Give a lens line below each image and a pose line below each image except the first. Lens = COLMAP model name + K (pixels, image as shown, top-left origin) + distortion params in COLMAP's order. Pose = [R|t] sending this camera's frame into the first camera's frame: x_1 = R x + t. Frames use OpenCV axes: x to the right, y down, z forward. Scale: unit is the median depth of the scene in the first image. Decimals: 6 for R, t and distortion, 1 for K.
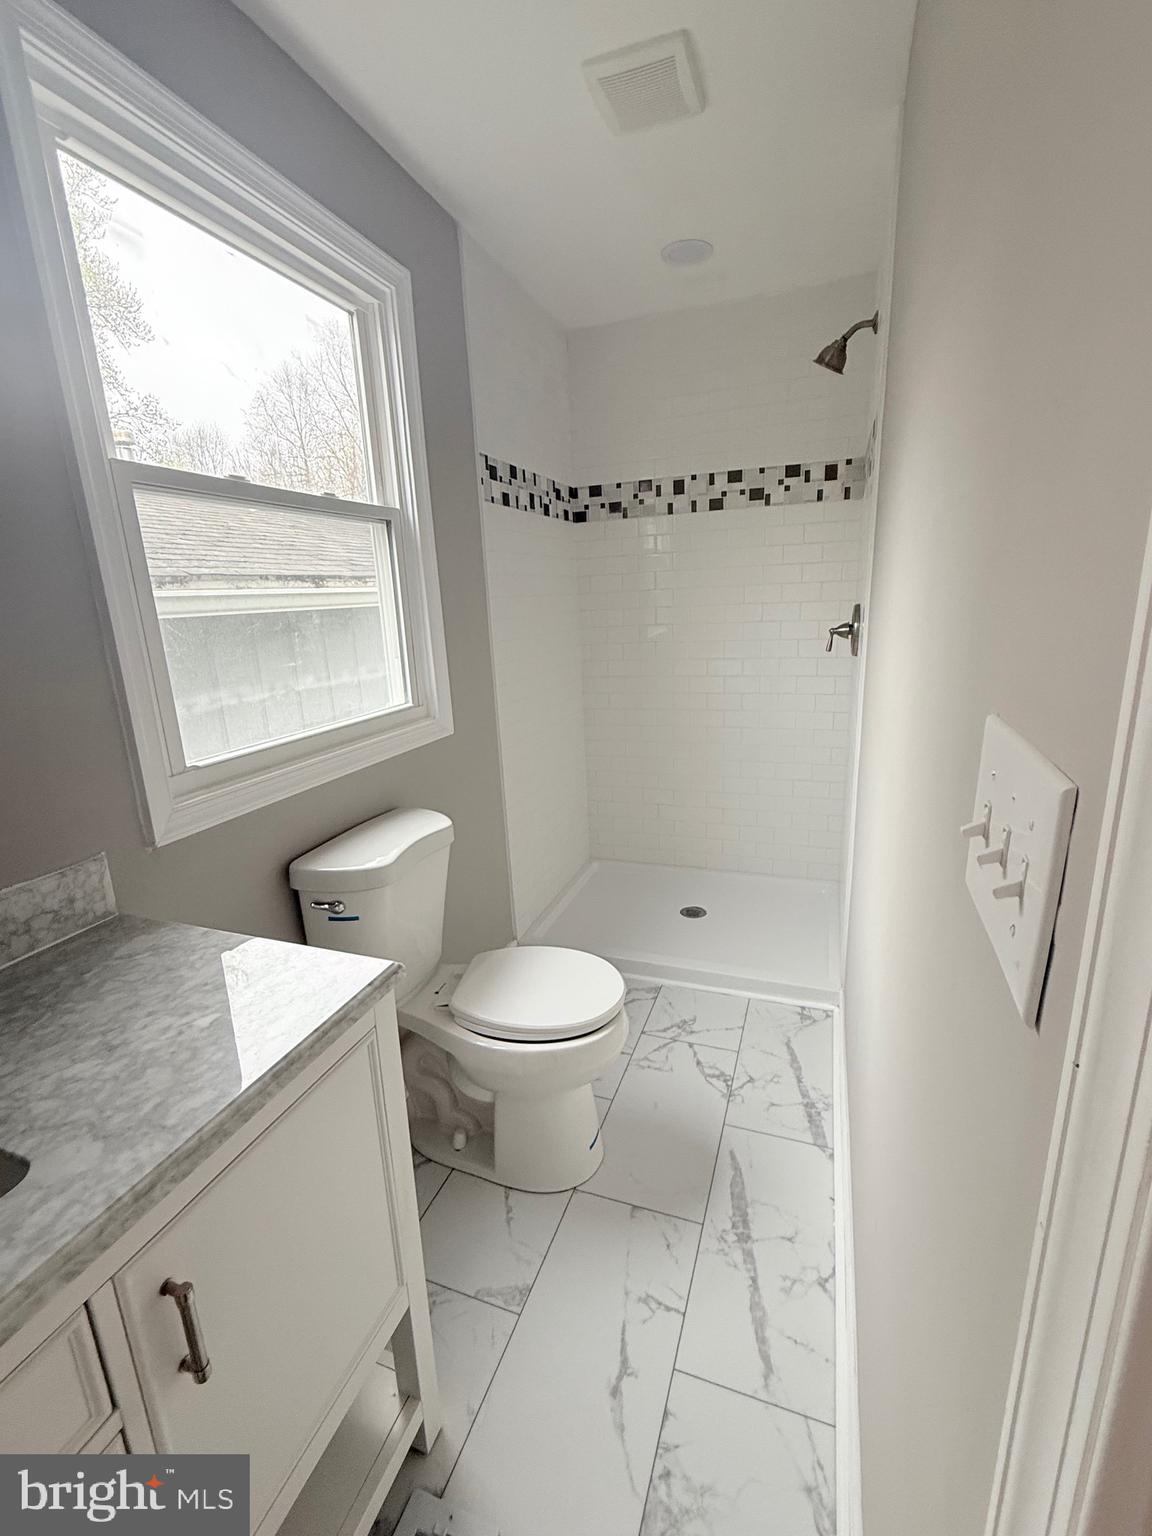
lens RADIAL K [[669.7, 0, 575.7], [0, 669.7, 769.2], [0, 0, 1]] dist [0.000520, 0.000659]
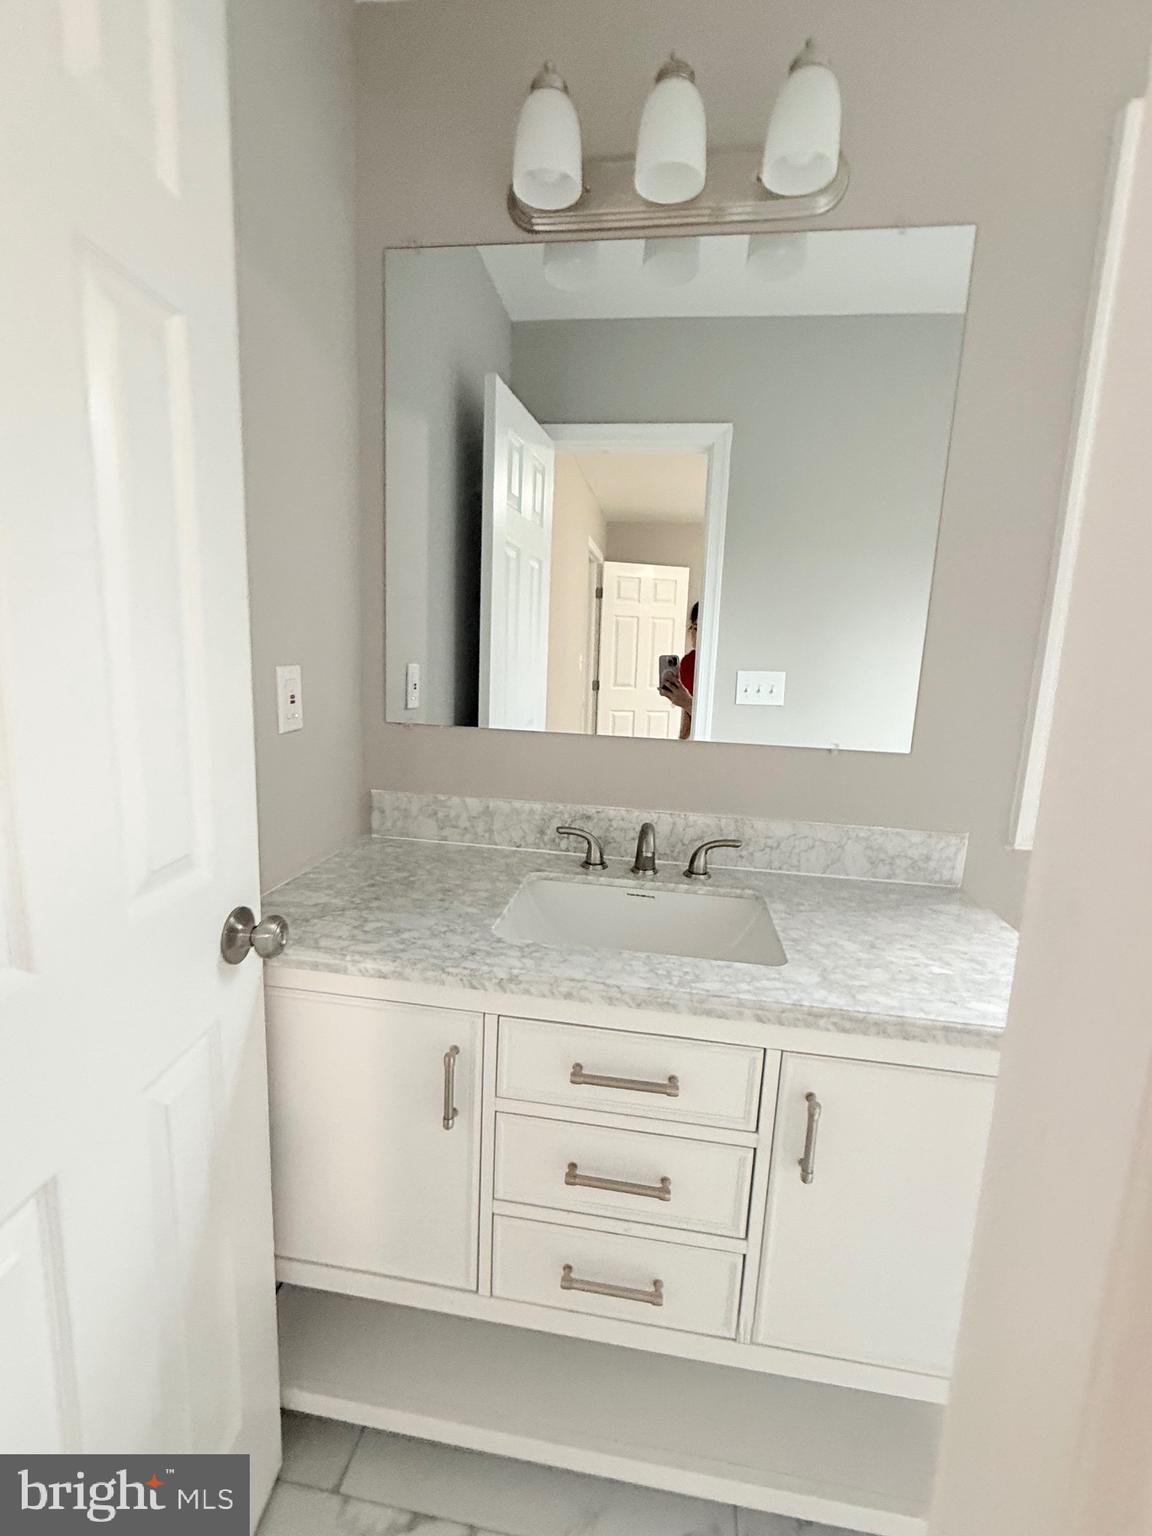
lens RADIAL K [[669.7, 0, 572.3], [0, 669.7, 765.6], [0, 0, 1]] dist [0.000520, 0.000659]
pose [[0.195338, 0.205810, -0.958898, 0.383199], [-0.288007, 0.946661, 0.144513, 0.056631], [0.937494, 0.247941, 0.244194, 0.030122]]
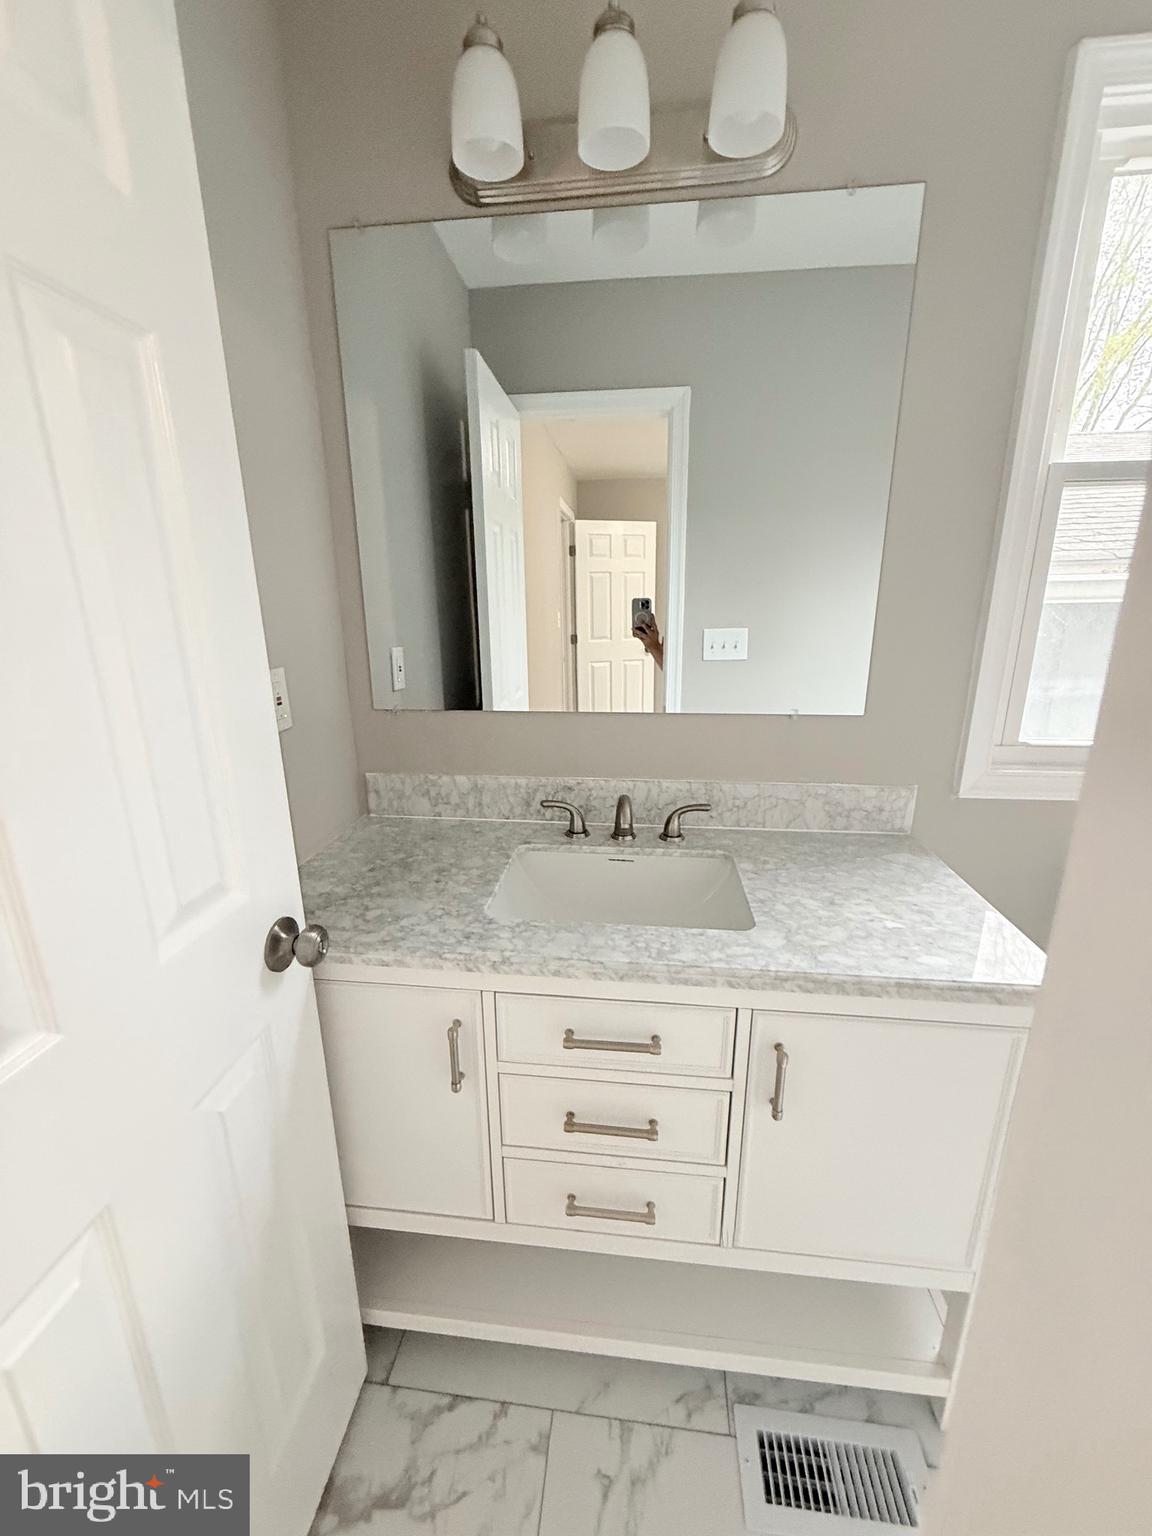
lens RADIAL K [[608.8, 0, 574.6], [0, 608.8, 764.5], [0, 0, 1]] dist [0.002273, -0.000009]
pose [[0.231513, 0.285559, -0.929977, 0.320022], [-0.238154, 0.943498, 0.230424, -0.039959], [0.943231, 0.168132, 0.286439, 0.040418]]
